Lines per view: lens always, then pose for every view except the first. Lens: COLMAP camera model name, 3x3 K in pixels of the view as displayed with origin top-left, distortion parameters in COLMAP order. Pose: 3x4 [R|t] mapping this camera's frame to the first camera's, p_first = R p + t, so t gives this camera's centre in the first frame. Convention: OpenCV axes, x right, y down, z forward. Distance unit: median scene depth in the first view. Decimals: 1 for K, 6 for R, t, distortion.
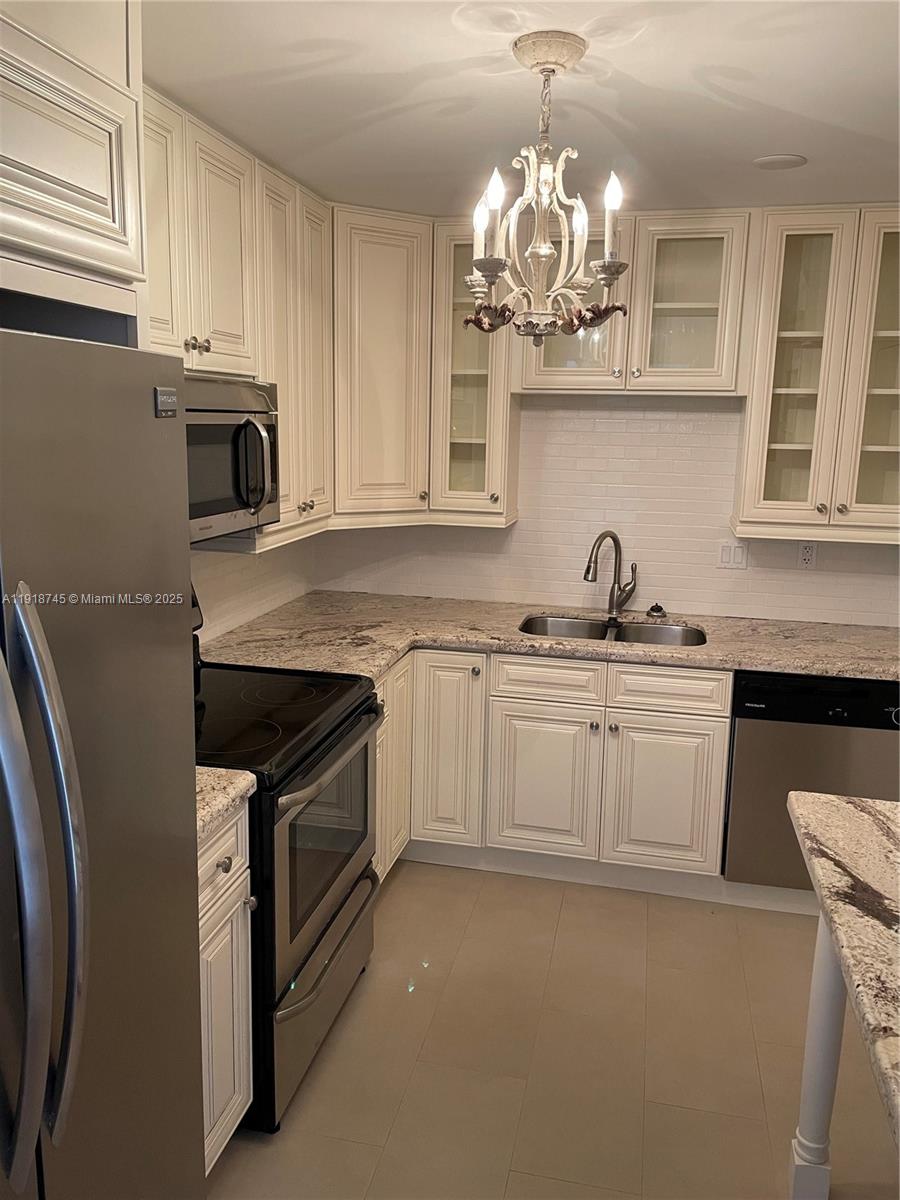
lens RADIAL K [[917.0, 0, 443.3], [0, 917.0, 595.9], [0, 0, 1]] dist [0.084273, -0.120343]
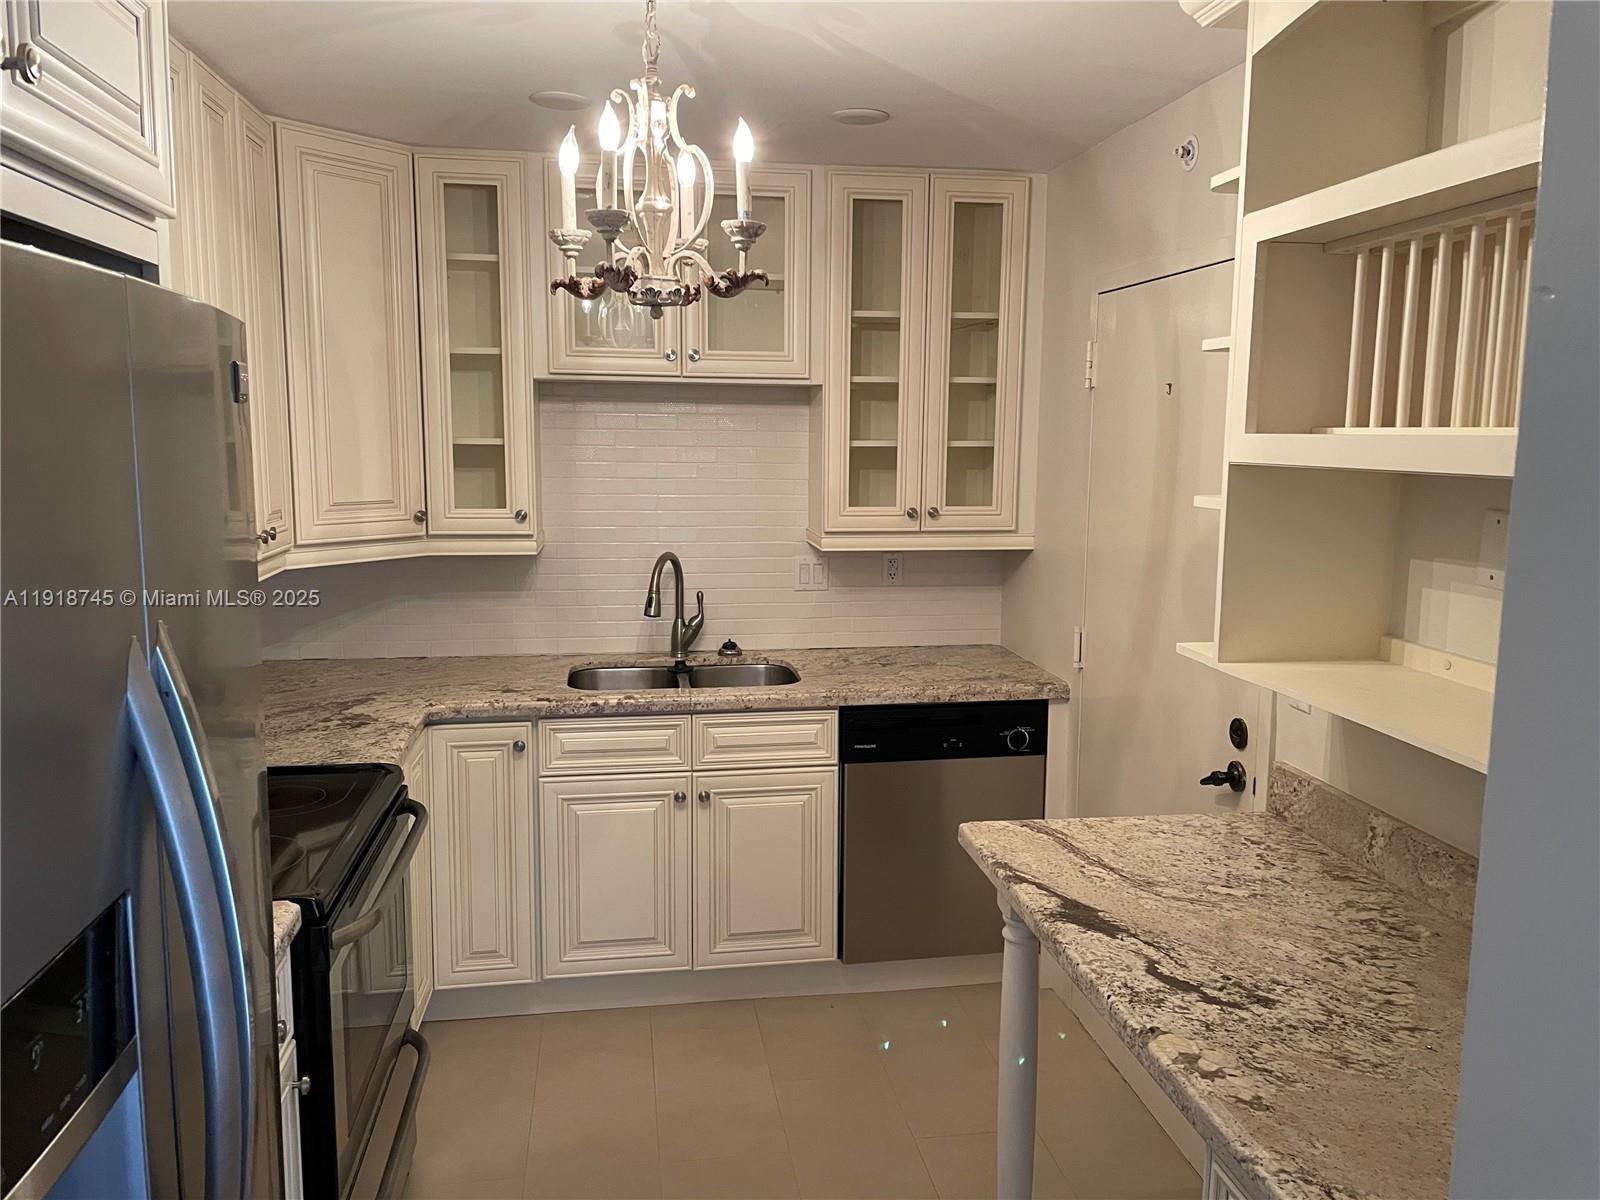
lens RADIAL K [[1222.7, 0, 814.2], [0, 1222.7, 605.6], [0, 0, 1]] dist [0.084273, -0.120343]
pose [[0.926546, -0.067763, 0.370027, -0.110278], [0.082425, 0.996310, -0.023938, 0.012396], [-0.367040, 0.052679, 0.928712, -0.029987]]
